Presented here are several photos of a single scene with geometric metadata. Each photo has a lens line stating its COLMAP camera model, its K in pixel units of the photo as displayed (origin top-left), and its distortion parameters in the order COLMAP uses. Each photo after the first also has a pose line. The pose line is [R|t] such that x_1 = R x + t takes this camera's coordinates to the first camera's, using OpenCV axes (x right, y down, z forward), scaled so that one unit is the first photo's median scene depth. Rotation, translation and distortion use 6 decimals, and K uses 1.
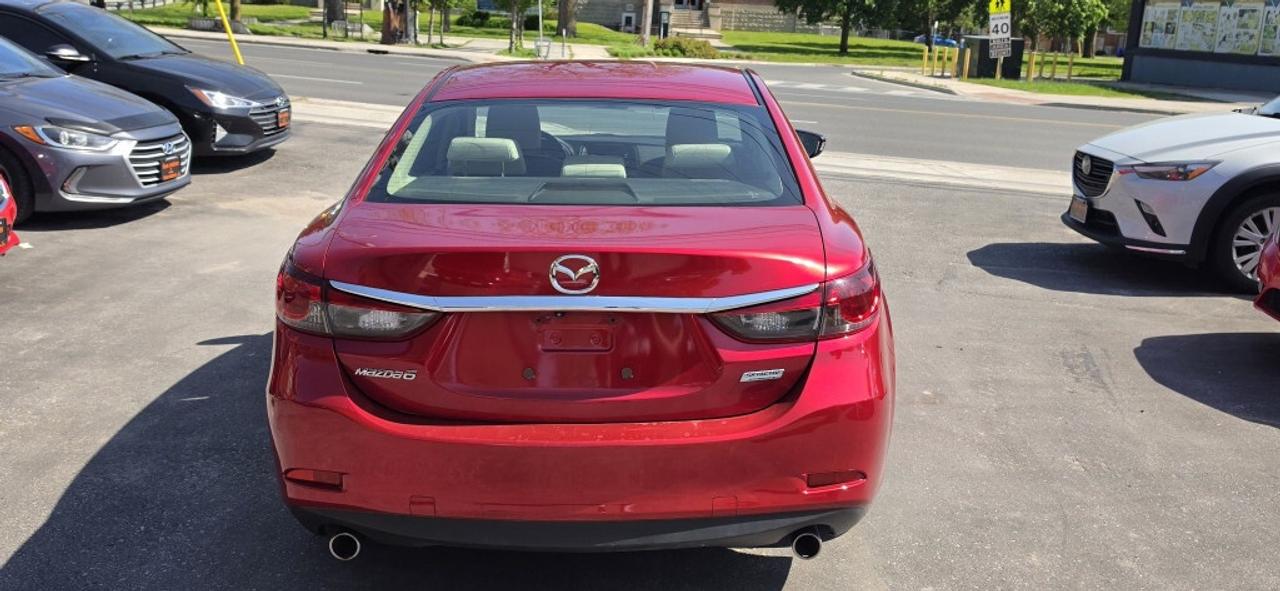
lens RADIAL K [[1129.6, 0, 776.4], [0, 1129.6, 298.4], [0, 0, 1]] dist [0.241739, -0.658009]
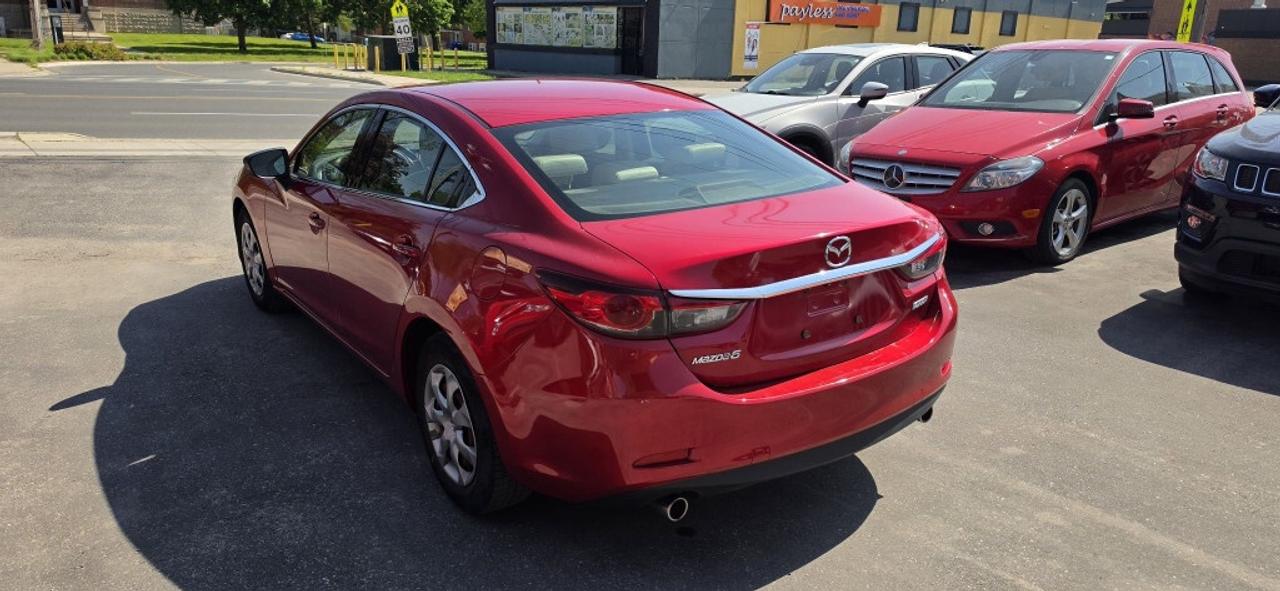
lens RADIAL K [[909.4, 0, 627.8], [0, 909.4, 295.3], [0, 0, 1]] dist [0.005155, -0.001123]
pose [[0.821225, -0.175036, 0.543094, -0.178008], [0.141012, 0.984522, 0.104077, -0.021457], [-0.552906, -0.008888, 0.833197, 0.050381]]
